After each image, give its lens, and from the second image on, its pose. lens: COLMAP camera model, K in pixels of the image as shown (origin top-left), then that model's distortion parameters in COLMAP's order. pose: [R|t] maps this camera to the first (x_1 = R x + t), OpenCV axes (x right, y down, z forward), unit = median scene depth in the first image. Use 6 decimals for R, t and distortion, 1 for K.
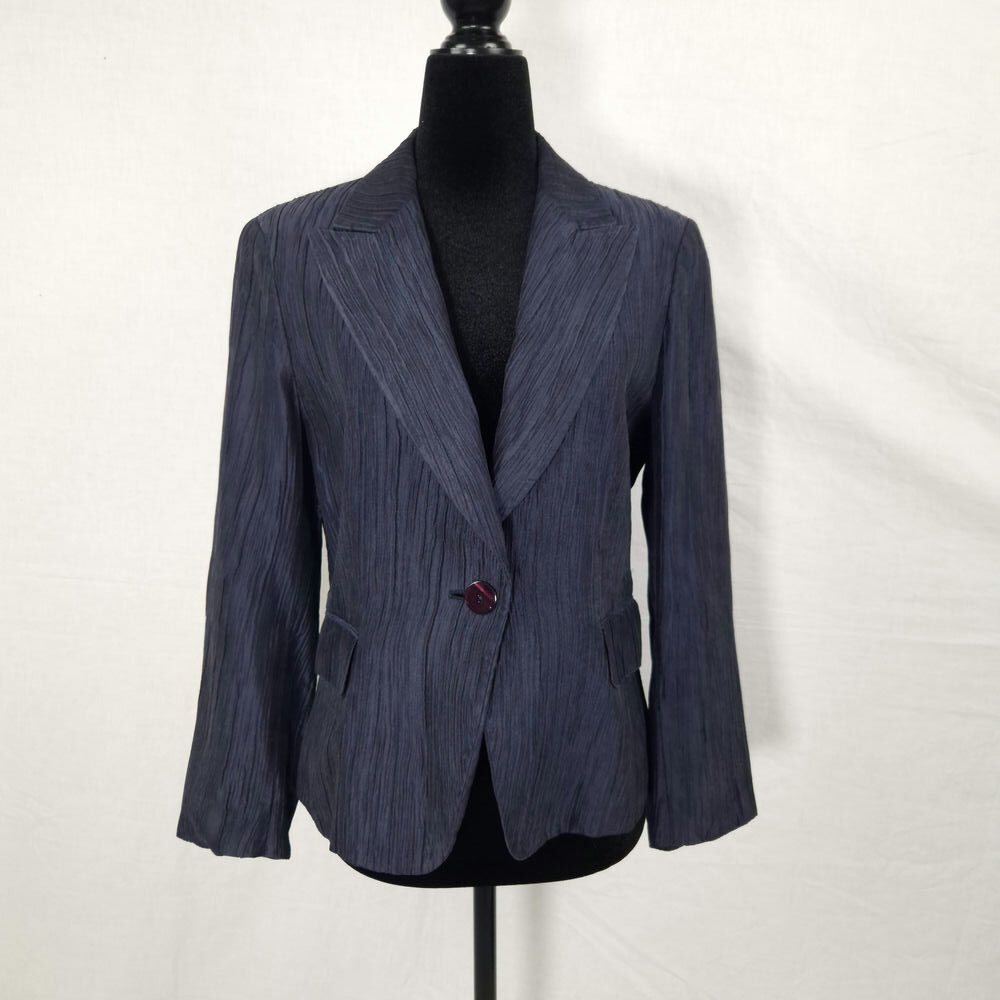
lens RADIAL K [[905.3, 0, 500.6], [0, 905.3, 508.3], [0, 0, 1]] dist [0.028016, -0.026528]
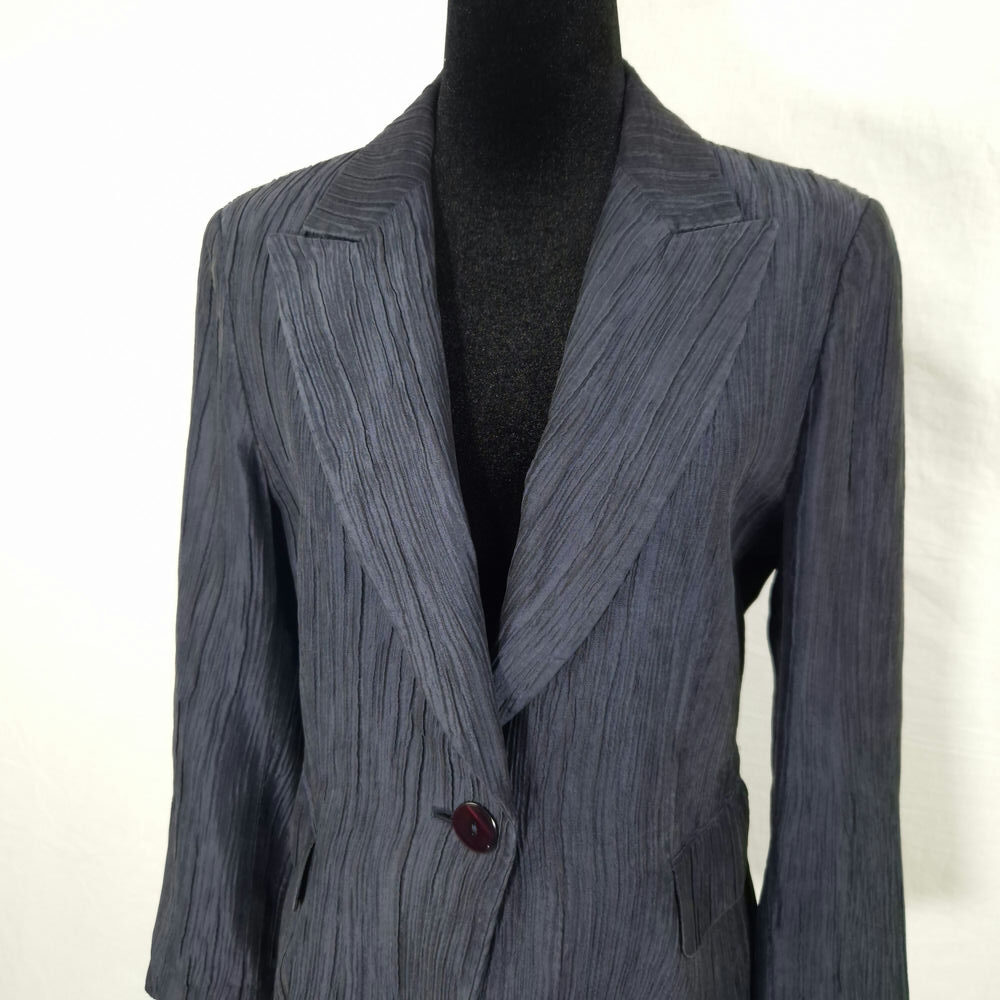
lens RADIAL K [[905.3, 0, 500.6], [0, 905.3, 508.3], [0, 0, 1]] dist [0.028016, -0.026528]
pose [[0.979946, 0.053063, -0.192069, 0.098591], [-0.035154, 0.994811, 0.095479, -0.173655], [0.196139, -0.086812, 0.976726, 0.352068]]
